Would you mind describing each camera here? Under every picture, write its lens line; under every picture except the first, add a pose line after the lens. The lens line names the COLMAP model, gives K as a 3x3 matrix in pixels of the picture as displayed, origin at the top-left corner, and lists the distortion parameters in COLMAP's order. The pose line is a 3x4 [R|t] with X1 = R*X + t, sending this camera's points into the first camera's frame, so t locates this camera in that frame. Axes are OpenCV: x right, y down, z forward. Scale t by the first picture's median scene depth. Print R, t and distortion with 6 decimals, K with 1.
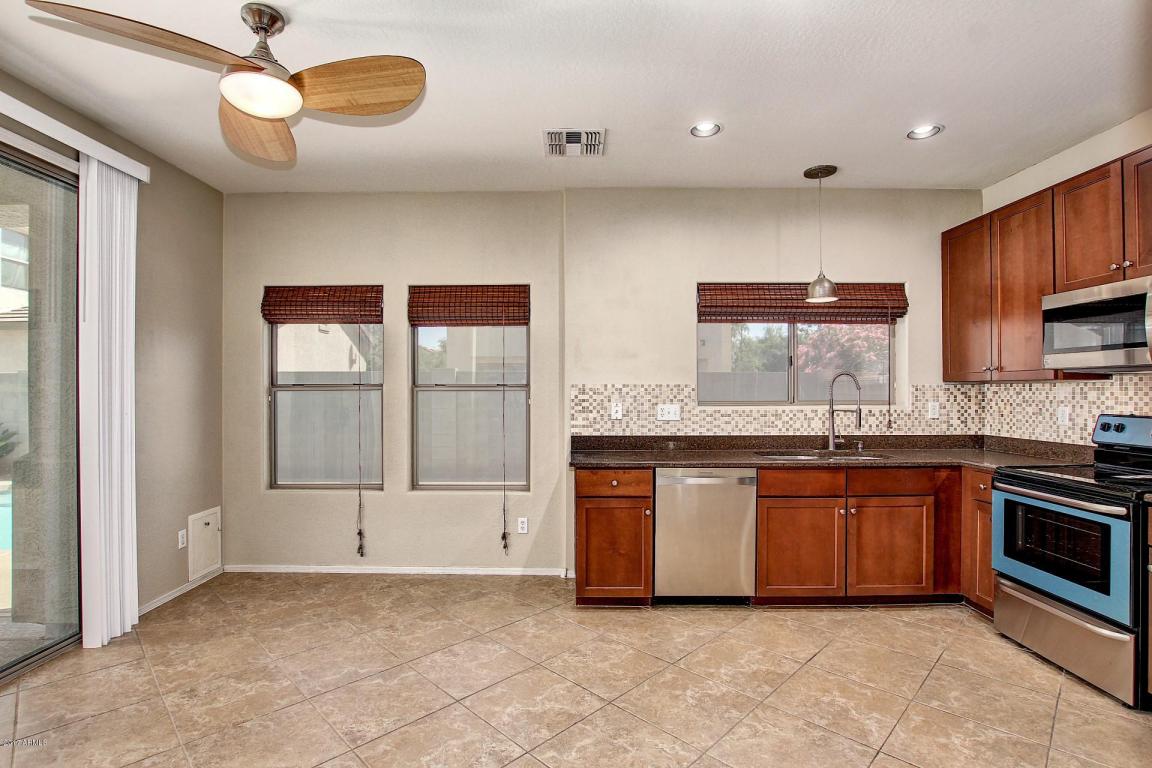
lens RADIAL K [[549.1, 0, 568.6], [0, 549.1, 388.1], [0, 0, 1]] dist [-0.036807, 0.007511]
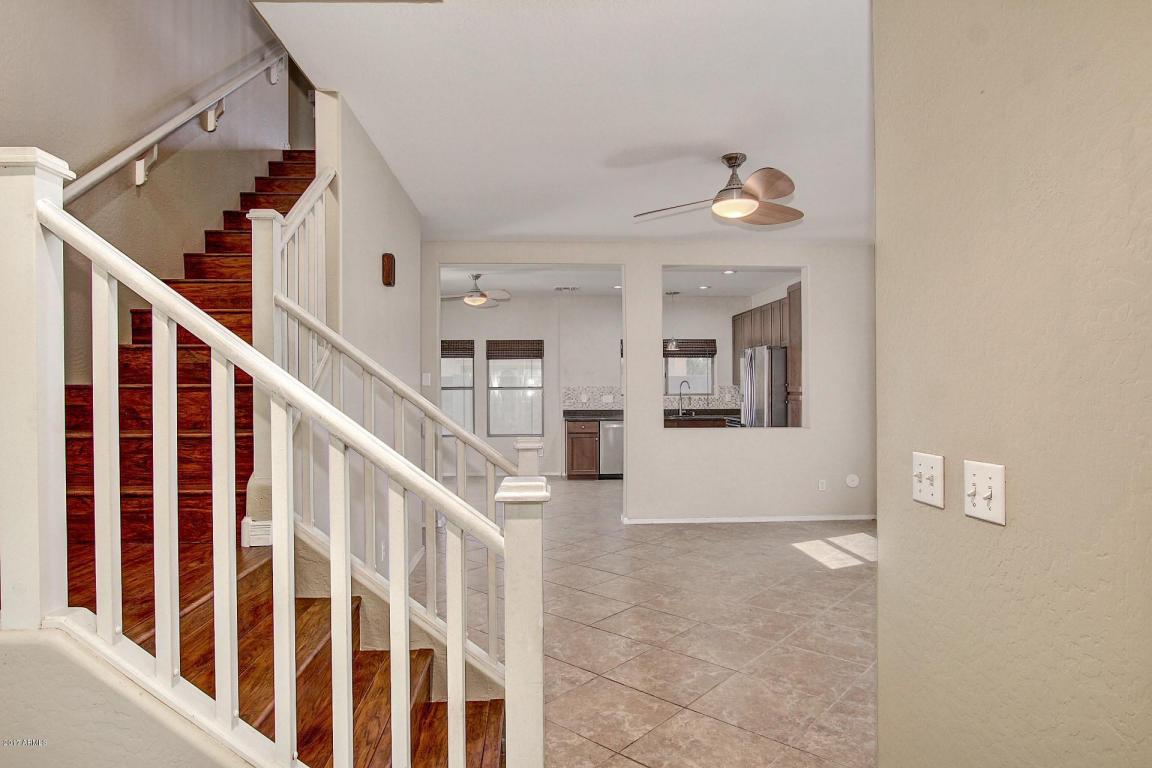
lens RADIAL K [[657.1, 0, 576.0], [0, 657.1, 384.0], [0, 0, 1]] dist [-0.000036, 0.000101]
pose [[0.997568, -0.004216, 0.069567, -0.133512], [0.004510, 0.999982, -0.004069, -0.006470], [-0.069548, 0.004373, 0.997569, -1.696610]]
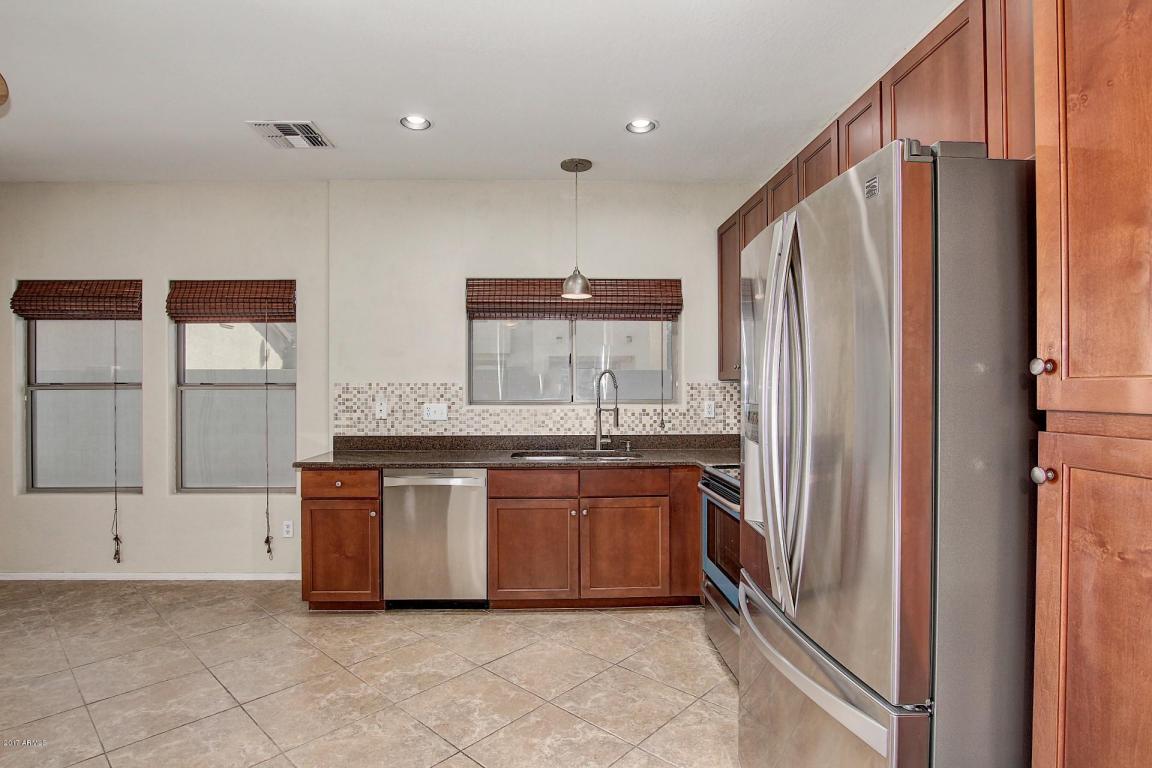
lens RADIAL K [[580.7, 0, 566.9], [0, 580.7, 389.2], [0, 0, 1]] dist [-0.025108, 0.000518]
pose [[0.999090, -0.001097, 0.042630, 0.392109], [0.000909, 0.999990, 0.004433, -0.000136], [-0.042635, -0.004390, 0.999081, -0.039466]]
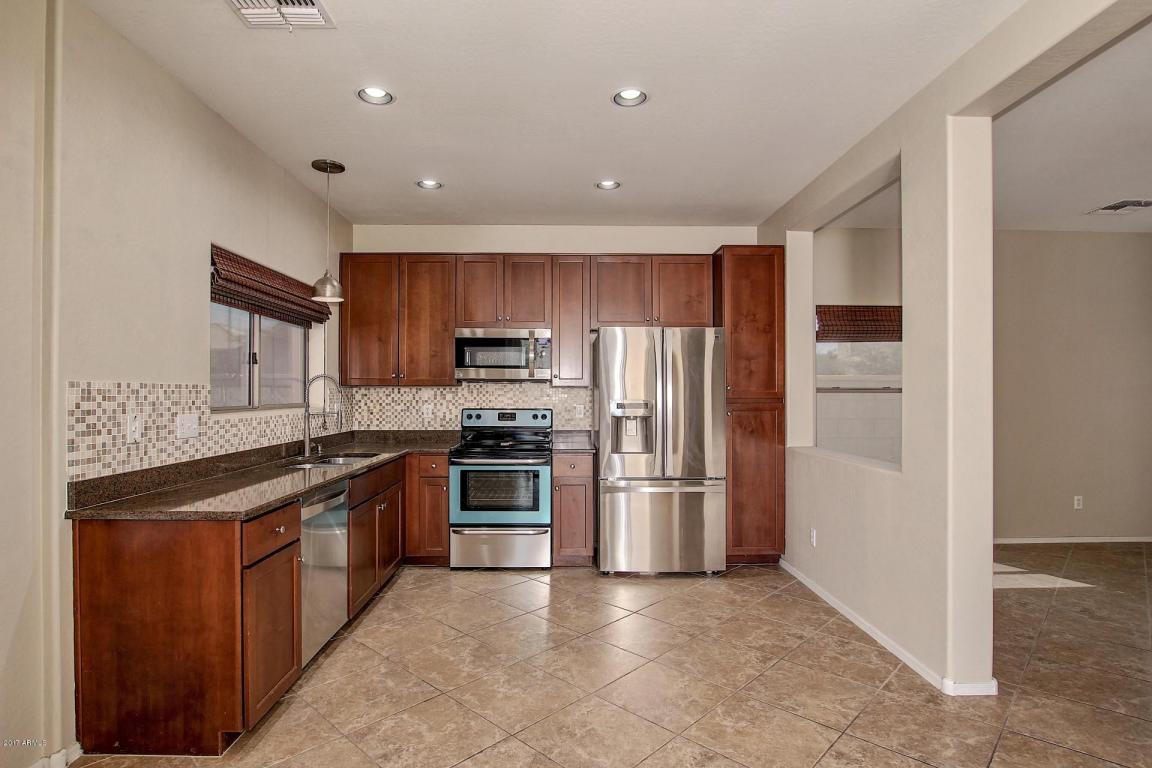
lens RADIAL K [[591.8, 0, 563.4], [0, 591.8, 391.1], [0, 0, 1]] dist [-0.026102, 0.000867]
pose [[-0.016779, 0.003054, 0.999855, -0.570732], [-0.004730, 0.999984, -0.003134, 0.001768], [-0.999848, -0.004782, -0.016764, 0.583051]]
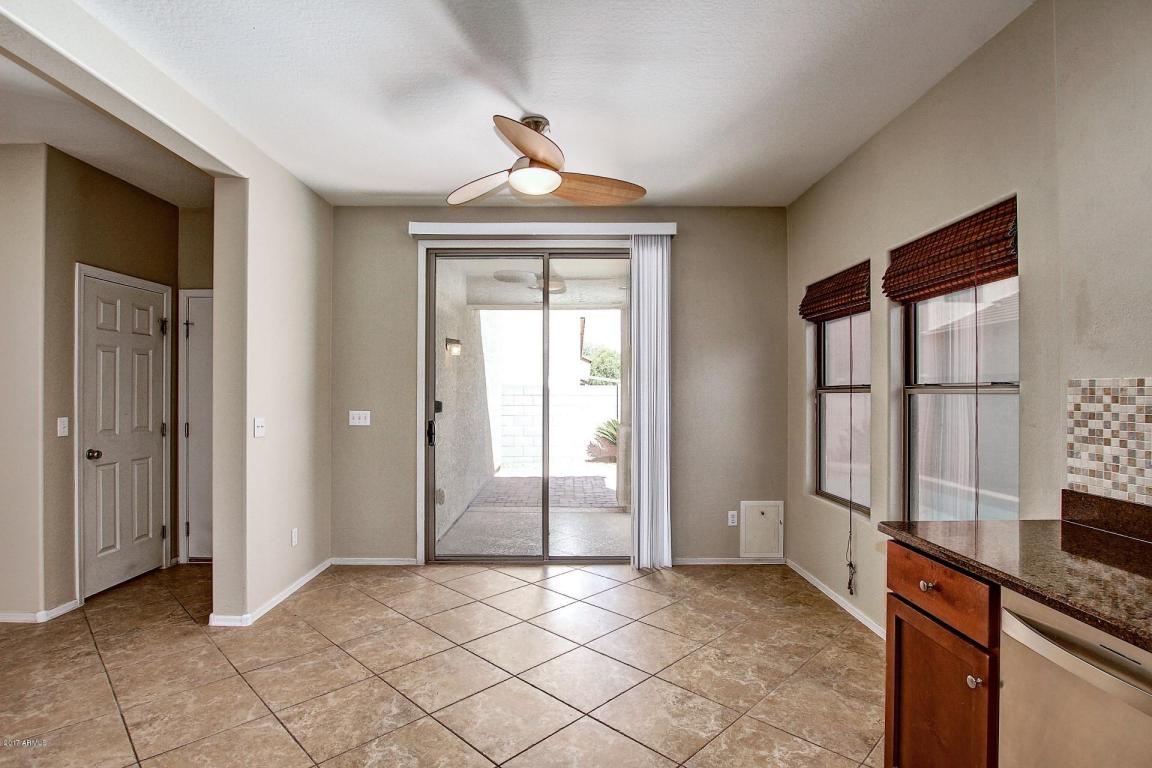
lens RADIAL K [[569.4, 0, 572.6], [0, 569.4, 390.2], [0, 0, 1]] dist [-0.028230, 0.000360]
pose [[0.020386, -0.003422, -0.999786, 0.497759], [-0.000472, 0.999994, -0.003433, 0.003794], [0.999792, 0.000542, 0.020385, 0.599112]]
